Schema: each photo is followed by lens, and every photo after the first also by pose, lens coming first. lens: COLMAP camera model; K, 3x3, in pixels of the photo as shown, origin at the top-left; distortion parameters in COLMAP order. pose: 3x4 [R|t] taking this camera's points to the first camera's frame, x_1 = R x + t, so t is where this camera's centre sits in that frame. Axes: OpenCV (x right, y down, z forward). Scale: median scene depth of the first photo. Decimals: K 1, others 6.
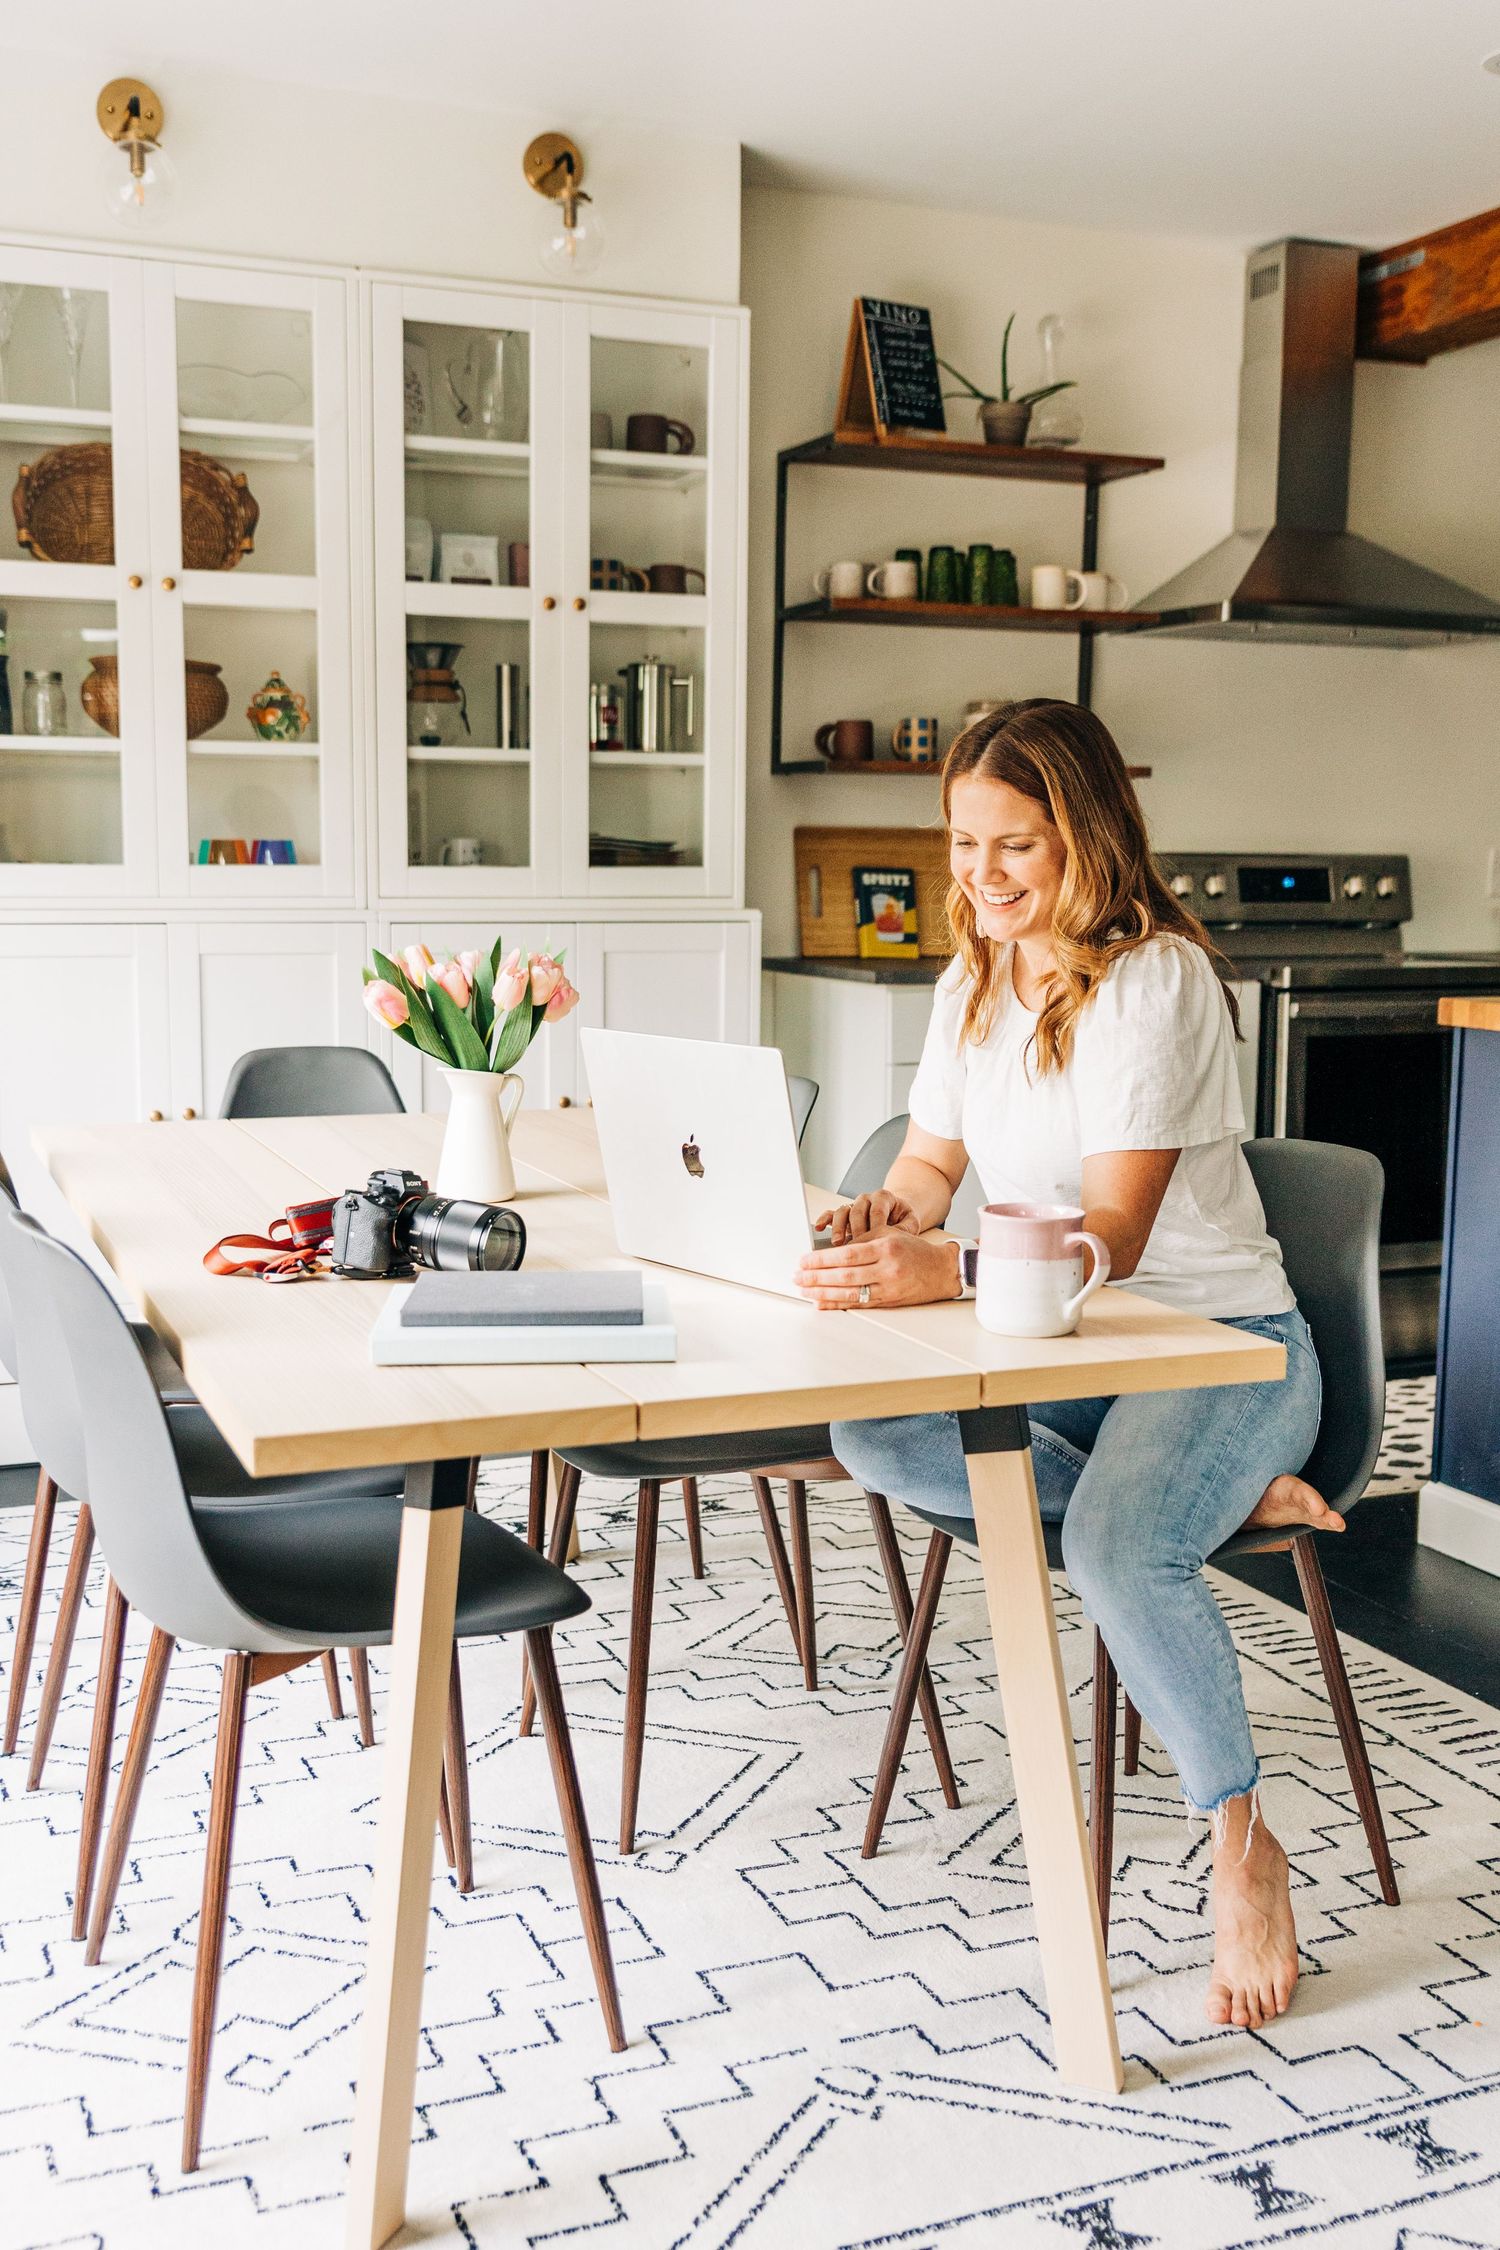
lens RADIAL K [[2210.7, 0, 734.7], [0, 2210.7, 1180.1], [0, 0, 1]] dist [-0.015118, 0.000000]
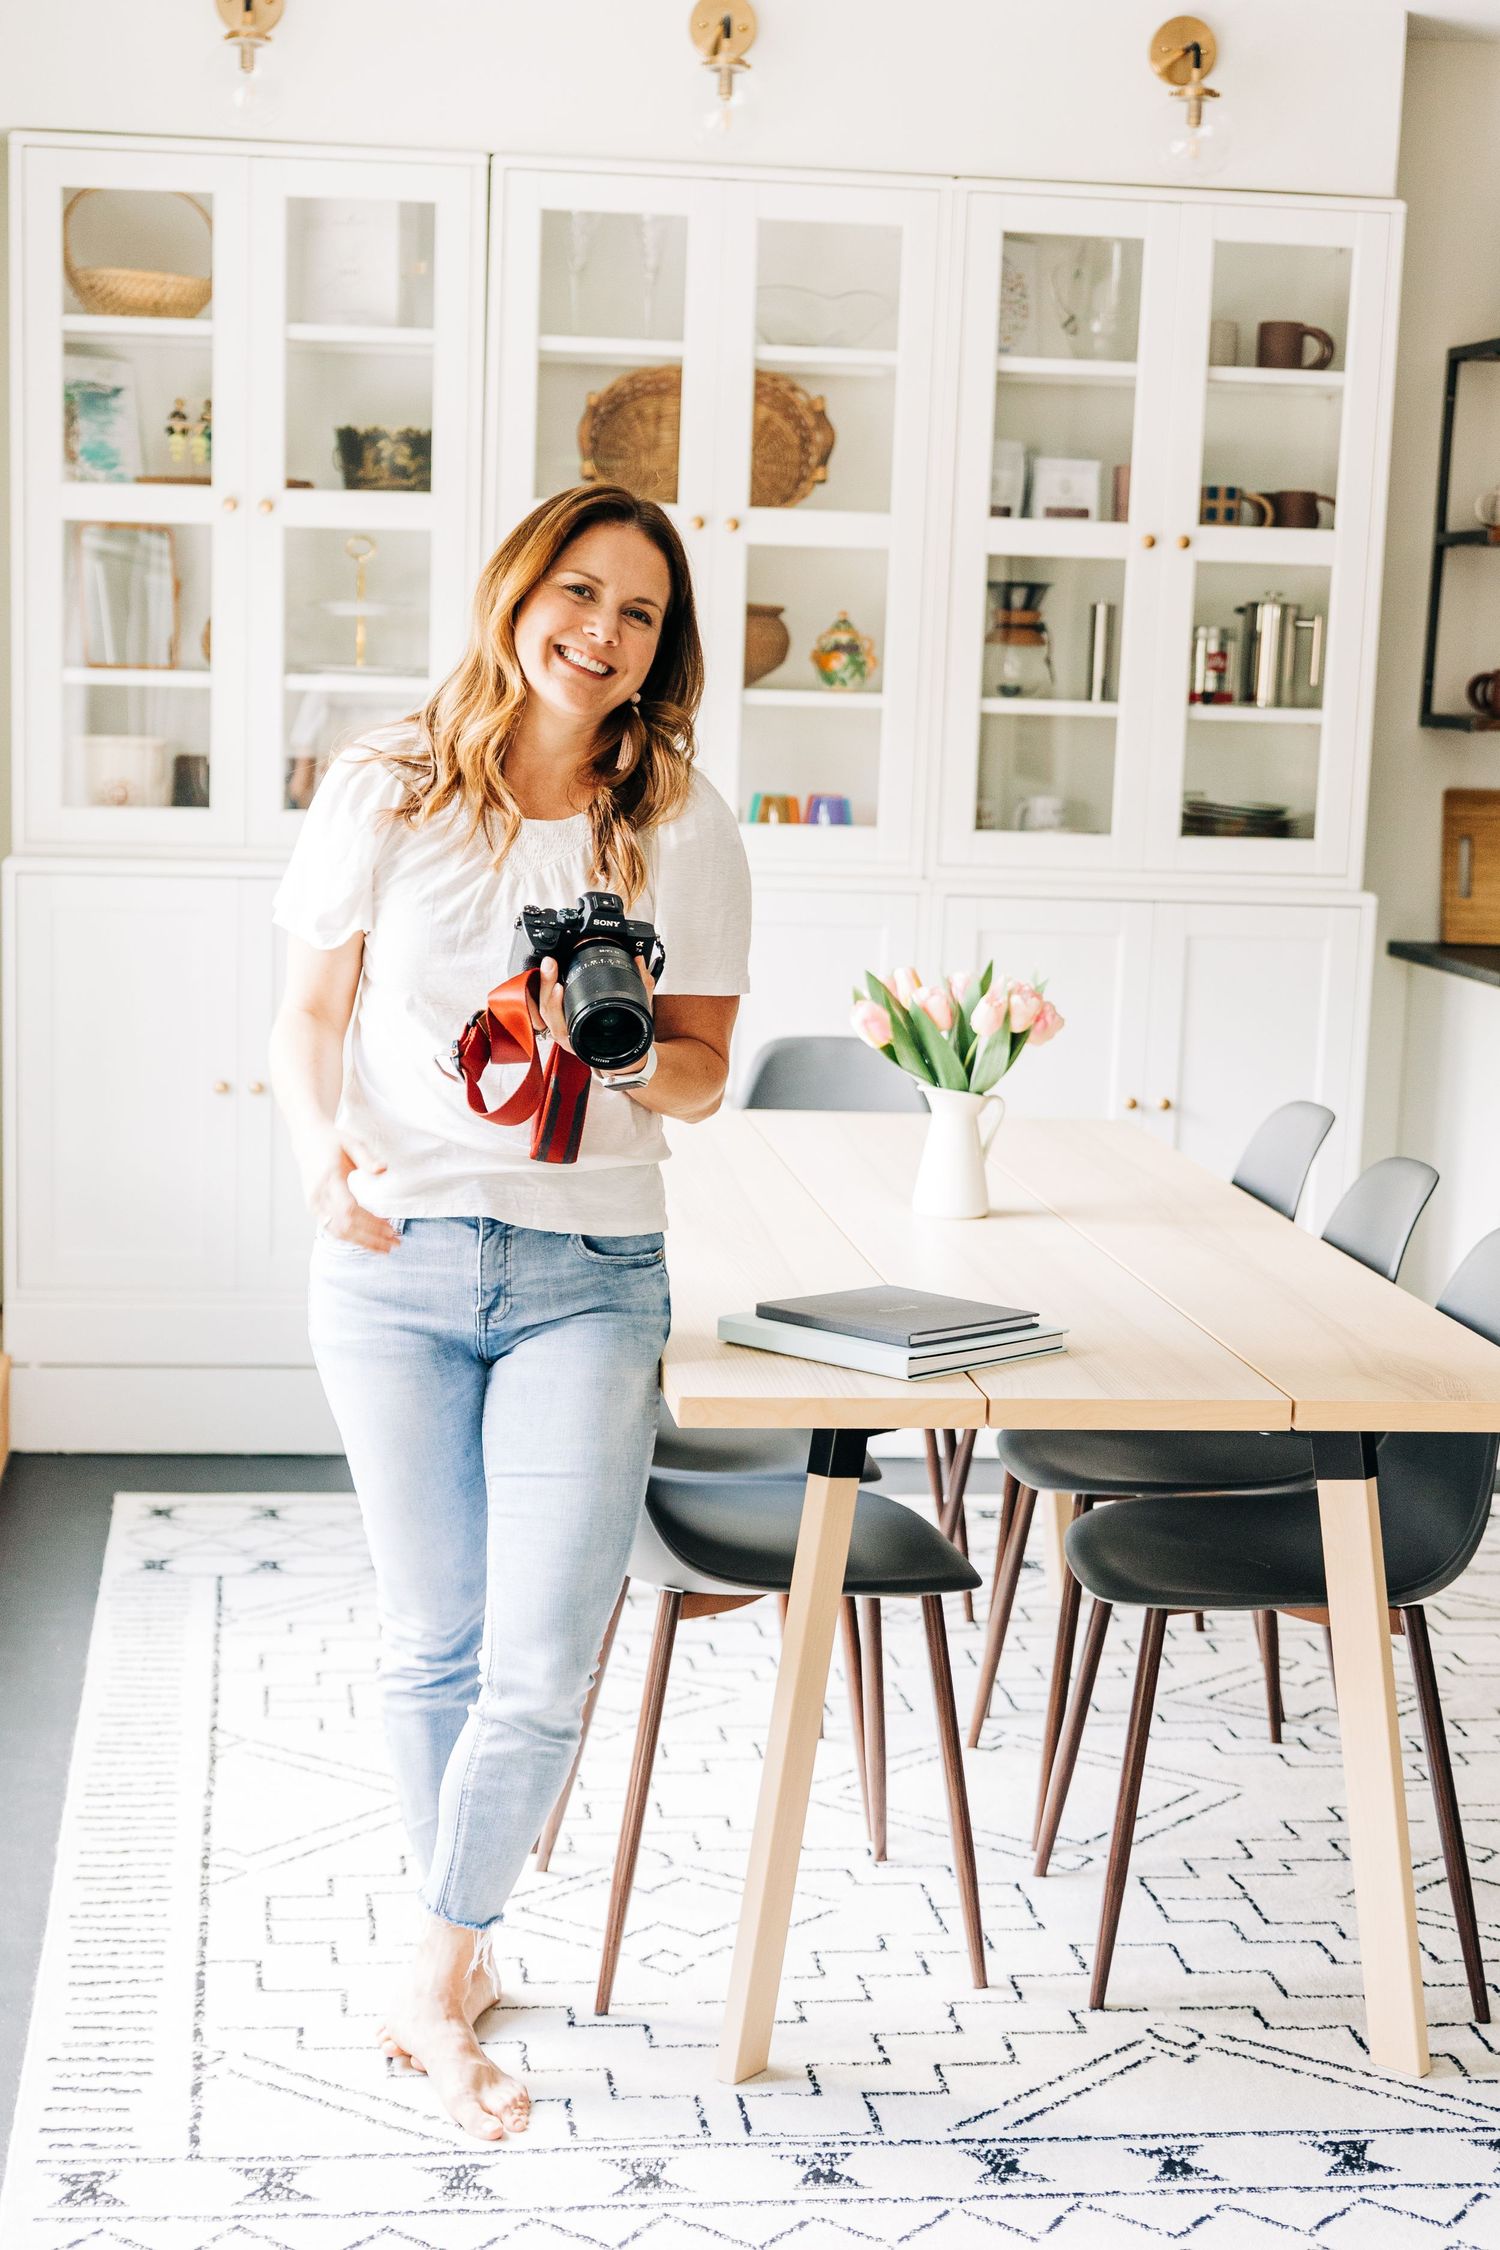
lens RADIAL K [[3262.1, 0, 737.6], [0, 3262.1, 1128.8], [0, 0, 1]] dist [0.005734, 0.000000]
pose [[0.964168, 0.063526, -0.257575, 0.111106], [-0.065531, 0.997850, 0.000800, -0.016275], [0.257072, 0.016108, 0.966258, -0.311420]]
